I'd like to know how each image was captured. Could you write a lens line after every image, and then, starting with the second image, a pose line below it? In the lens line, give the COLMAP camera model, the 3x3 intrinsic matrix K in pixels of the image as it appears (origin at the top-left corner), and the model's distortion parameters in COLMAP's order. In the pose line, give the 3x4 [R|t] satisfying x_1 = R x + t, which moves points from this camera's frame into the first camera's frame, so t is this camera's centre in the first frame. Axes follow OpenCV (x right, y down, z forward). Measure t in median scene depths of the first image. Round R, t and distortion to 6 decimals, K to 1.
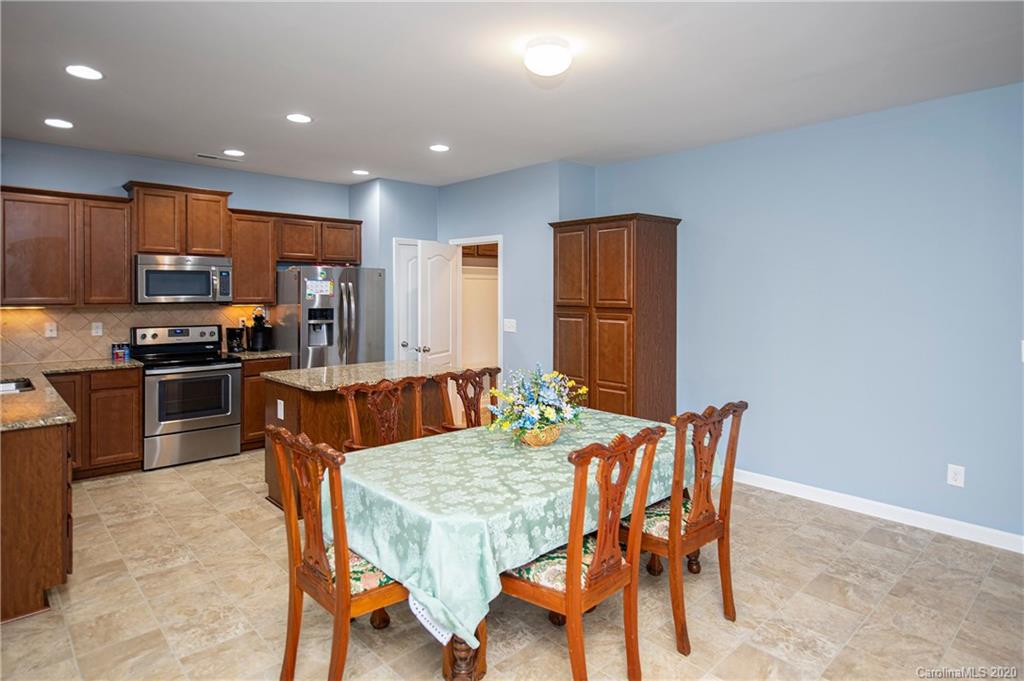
lens RADIAL K [[565.6, 0, 512.6], [0, 565.6, 297.9], [0, 0, 1]] dist [0.013627, -0.000920]
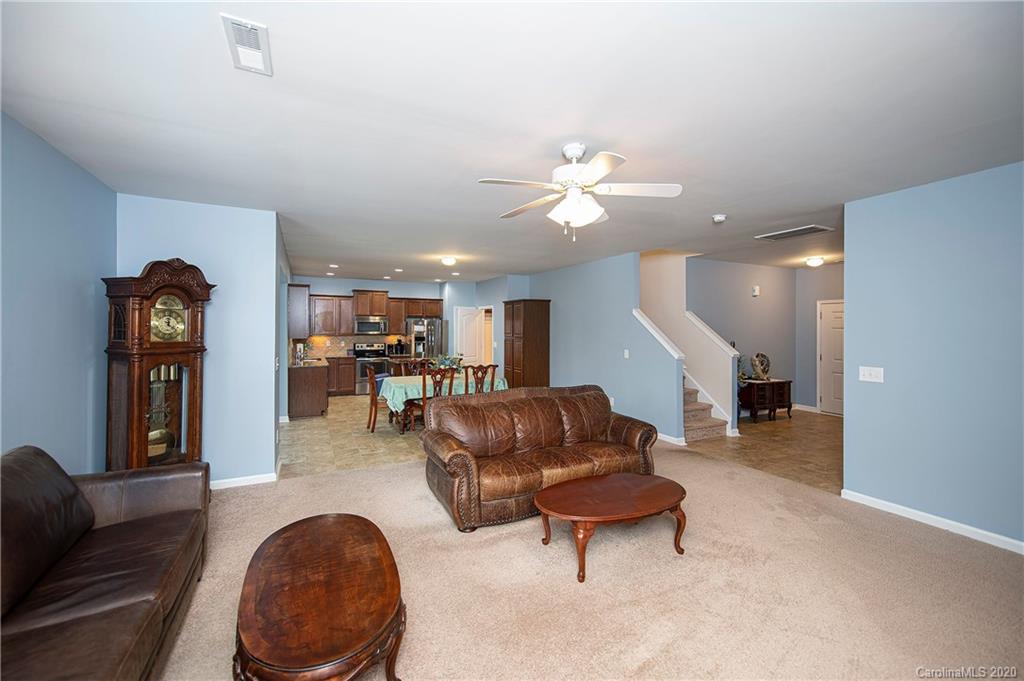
lens RADIAL K [[417.4, 0, 514.4], [0, 417.4, 327.6], [0, 0, 1]] dist [0.001798, 0.000169]
pose [[0.956025, 0.004699, -0.293247, 0.602503], [-0.011569, 0.999698, -0.021697, 0.012769], [0.293056, 0.024135, 0.955791, -0.630399]]
